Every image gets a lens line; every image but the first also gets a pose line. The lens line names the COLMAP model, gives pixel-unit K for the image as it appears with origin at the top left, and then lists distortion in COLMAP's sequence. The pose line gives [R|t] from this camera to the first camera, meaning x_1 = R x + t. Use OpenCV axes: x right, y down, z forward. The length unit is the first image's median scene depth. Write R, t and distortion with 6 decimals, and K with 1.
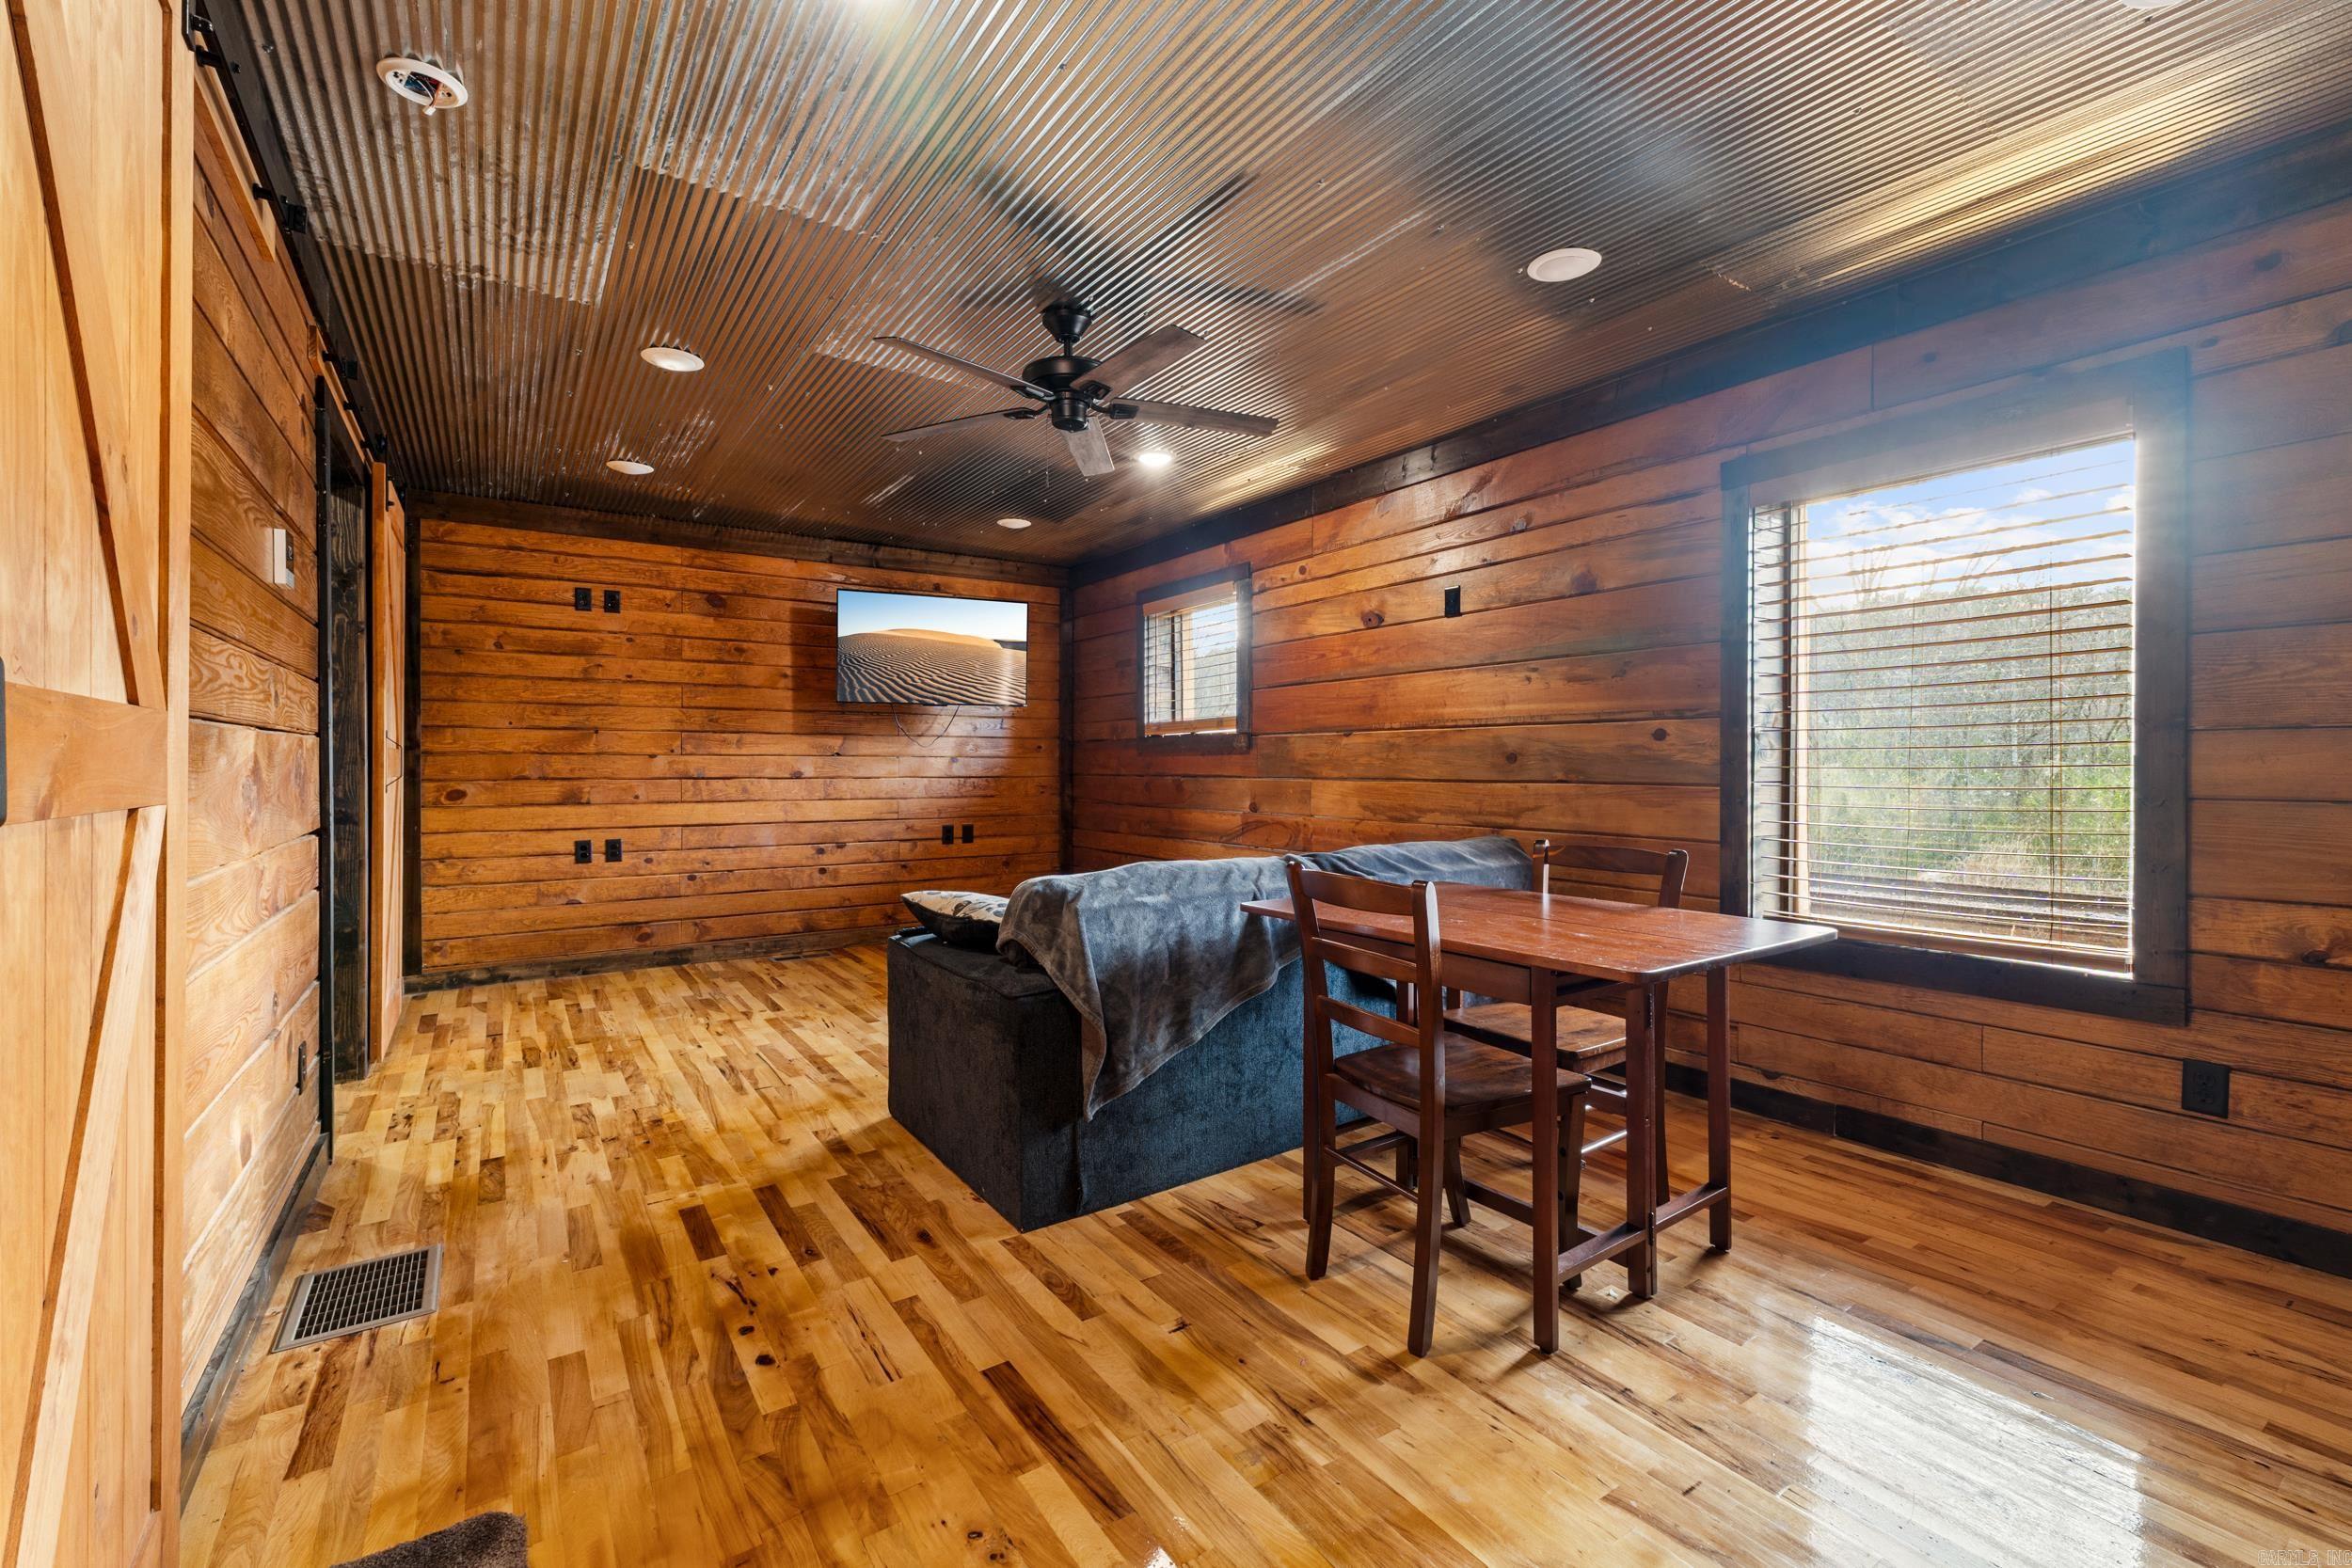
lens RADIAL K [[1001.6, 0, 1176.1], [0, 1001.6, 768.4], [0, 0, 1]] dist [0.008194, -0.000067]
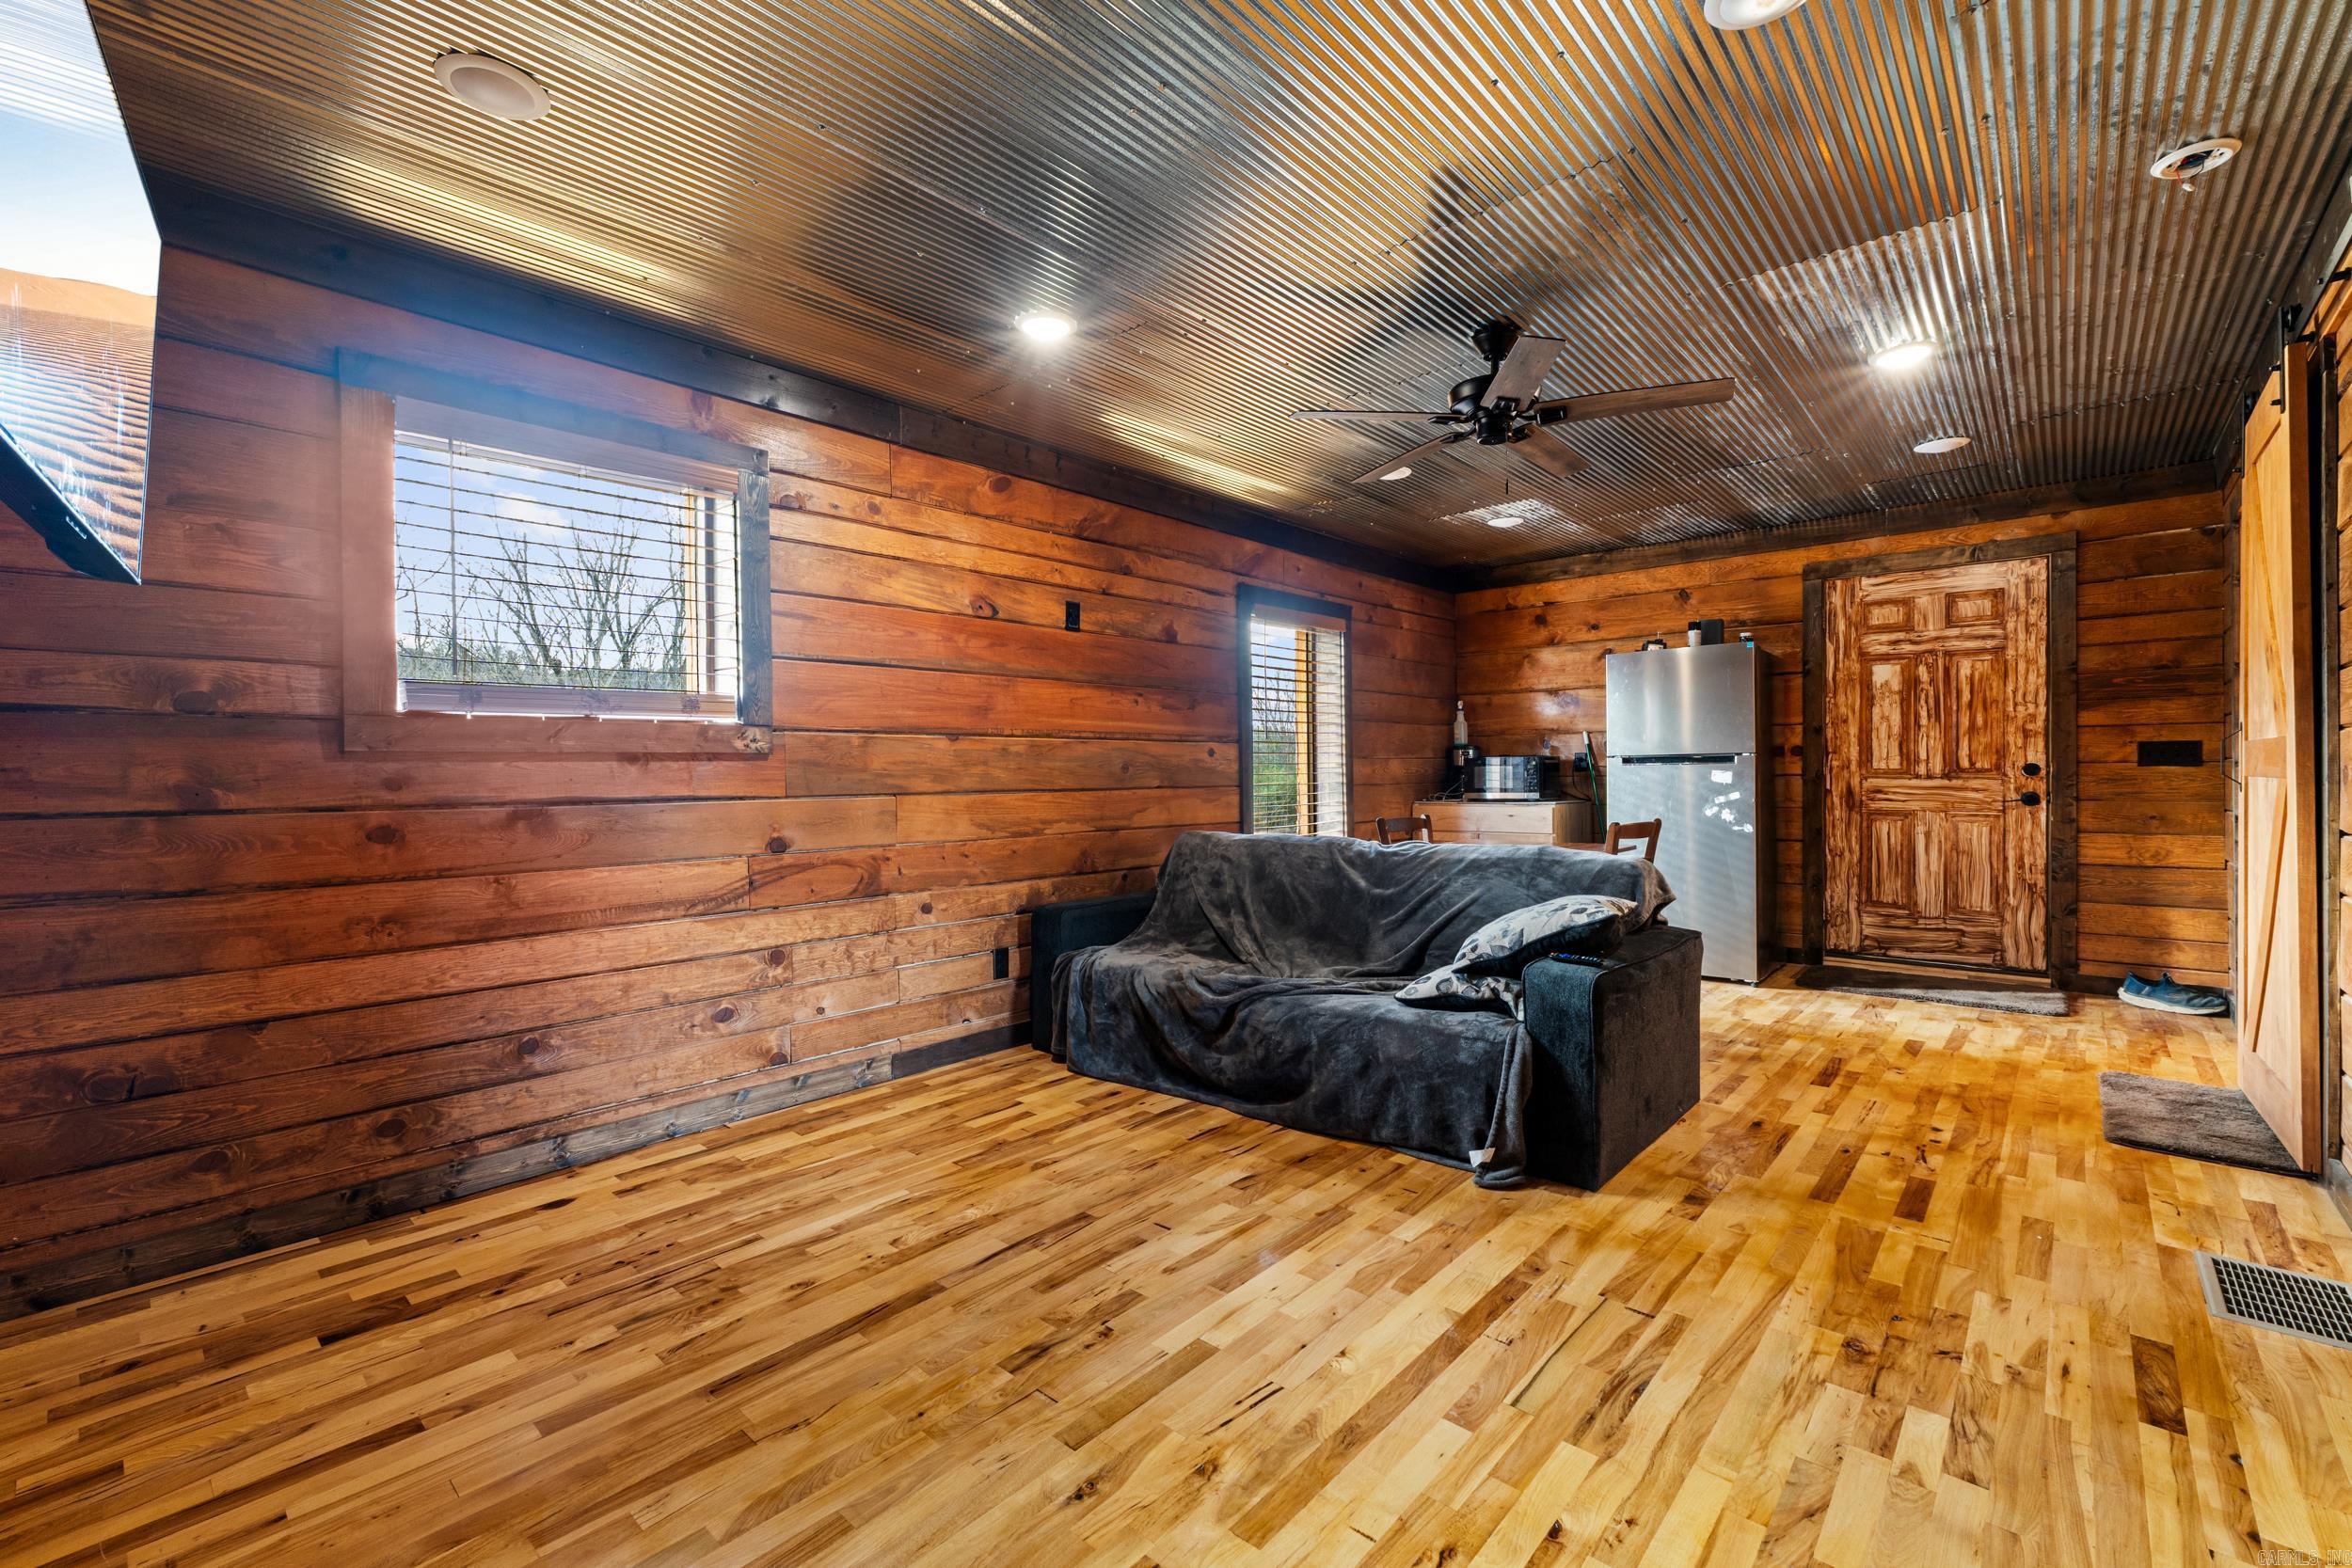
lens RADIAL K [[996.6, 0, 1176.0], [0, 996.6, 784.0], [0, 0, 1]] dist [-0.001293, -0.000074]
pose [[-0.239090, -0.004291, 0.970988, -0.585301], [0.016381, 0.999830, 0.008452, -0.000706], [-0.970859, 0.017926, -0.238979, 0.897272]]
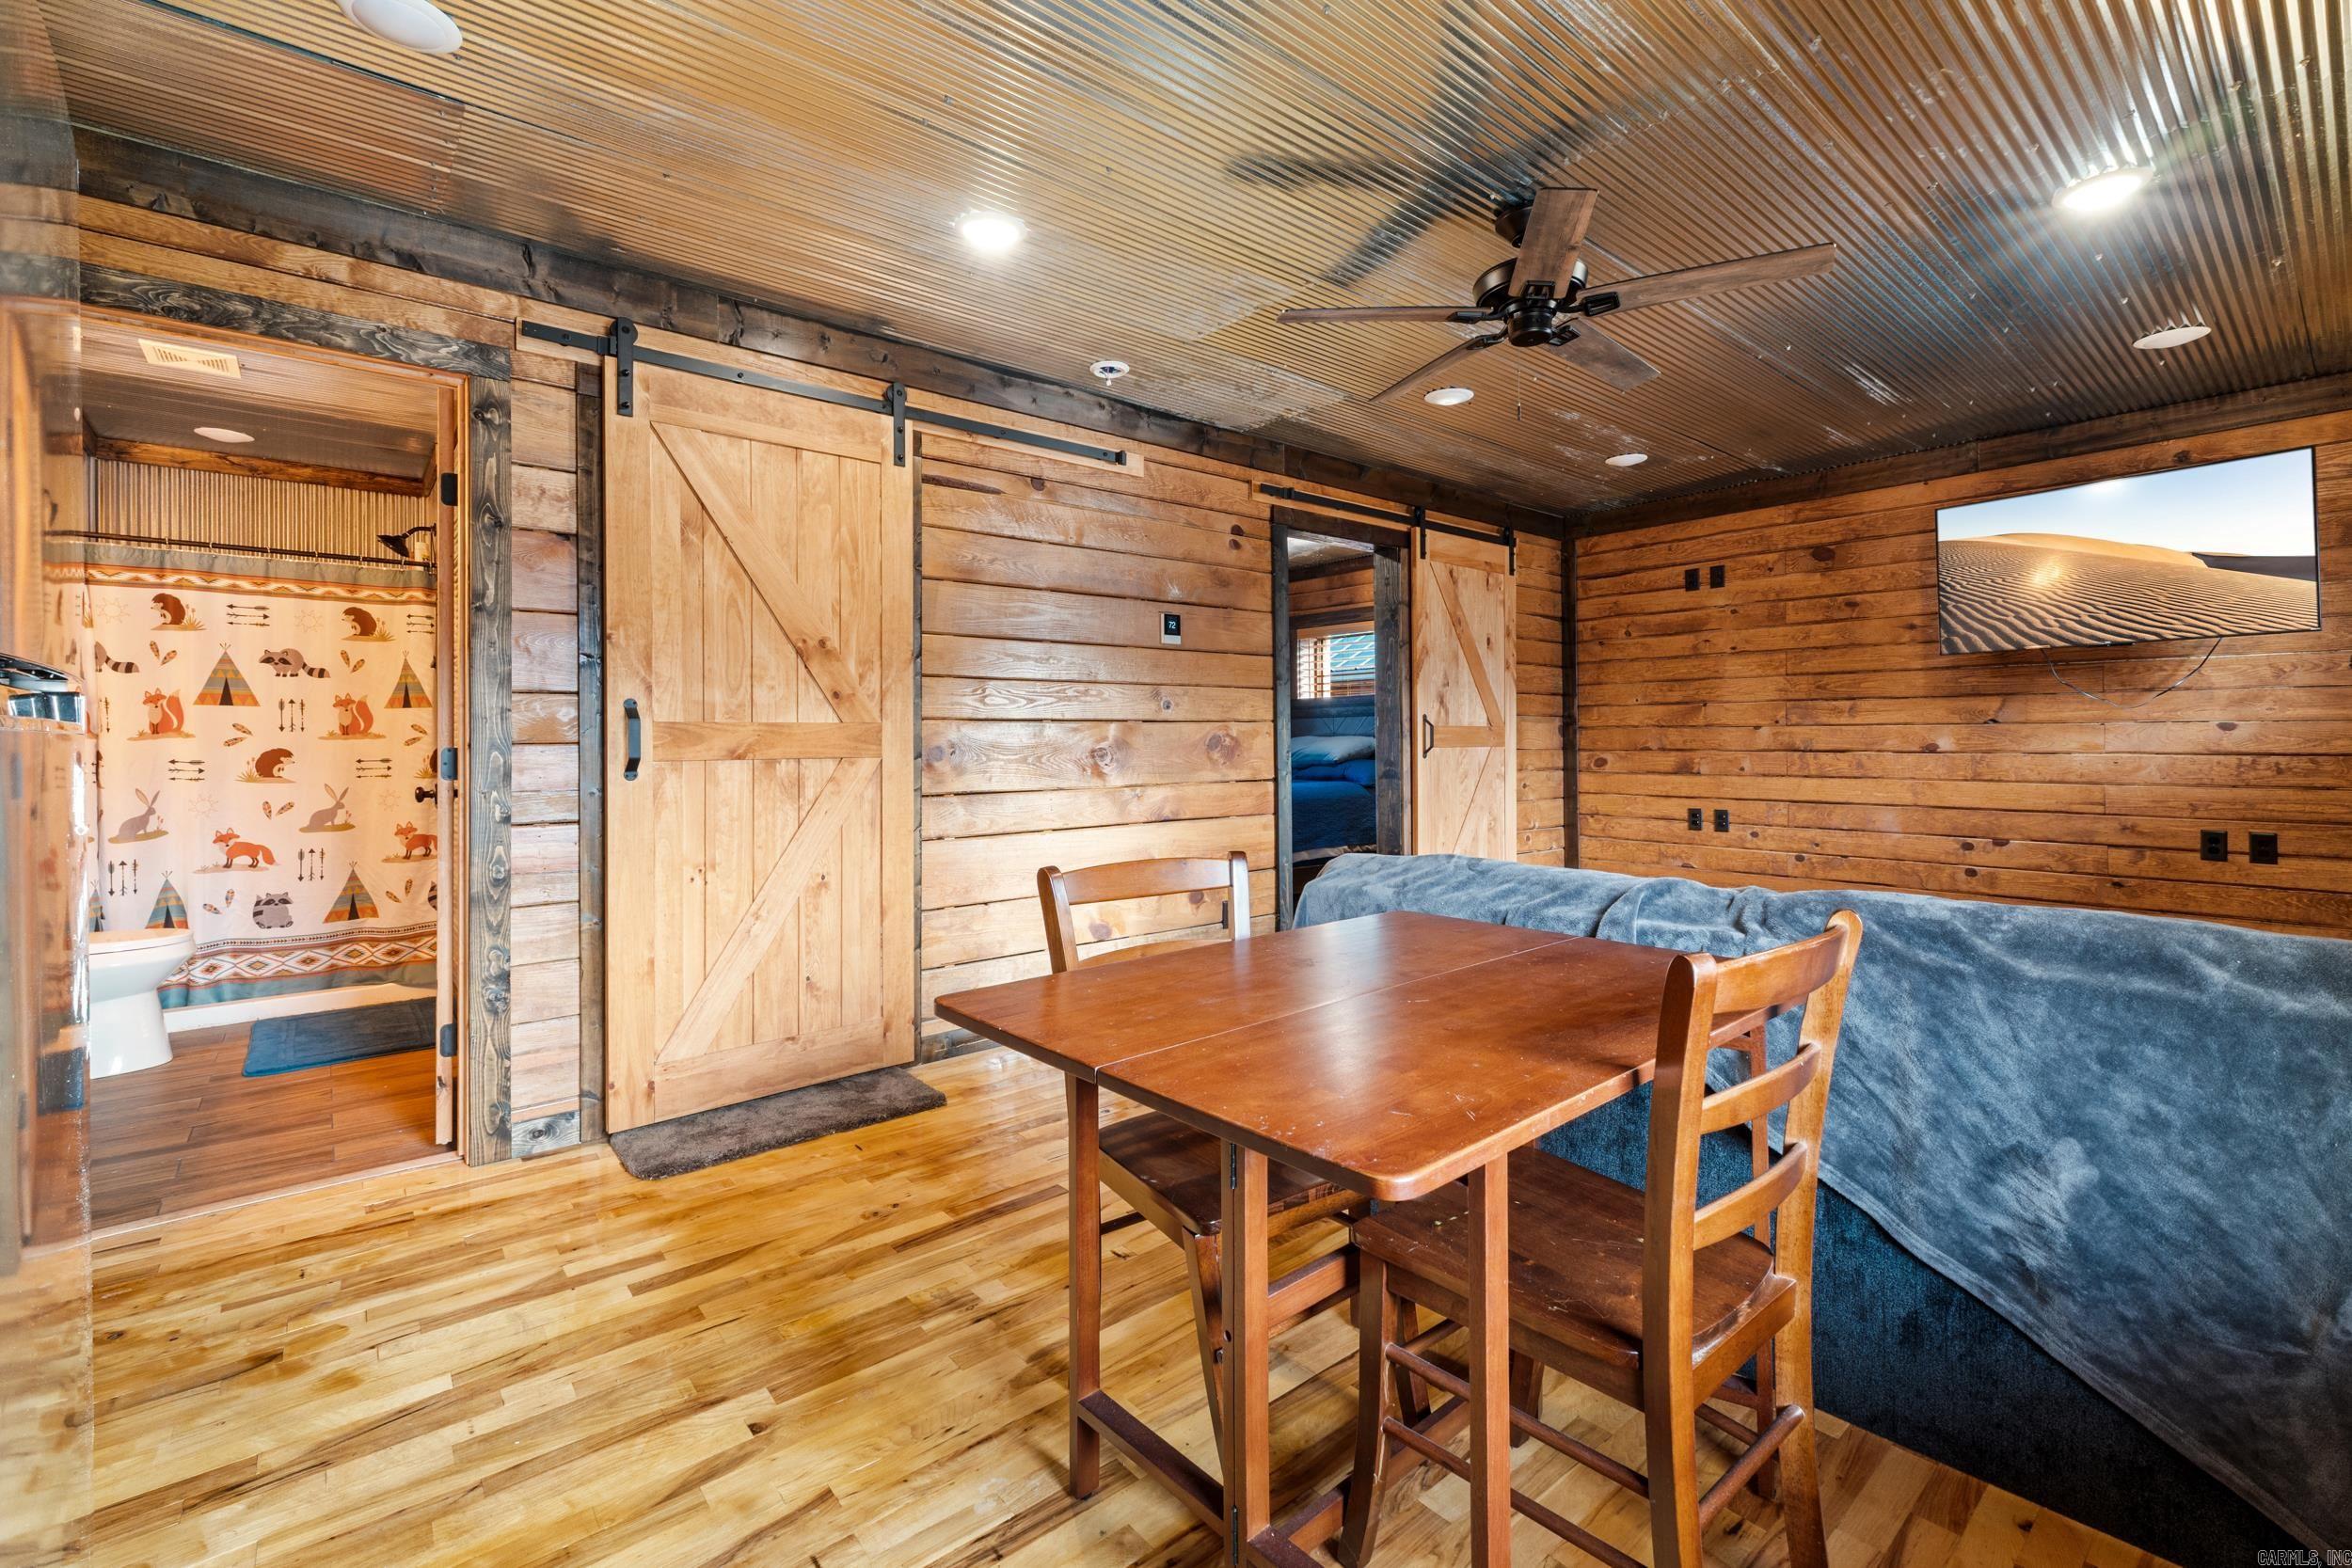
lens RADIAL K [[1011.4, 0, 1174.7], [0, 1011.4, 736.0], [0, 0, 1]] dist [0.002759, 0.000168]
pose [[0.098665, -0.003395, -0.995115, 0.415776], [0.002327, 0.999992, -0.003181, -0.002302], [0.995118, -0.002002, 0.098672, 0.356511]]
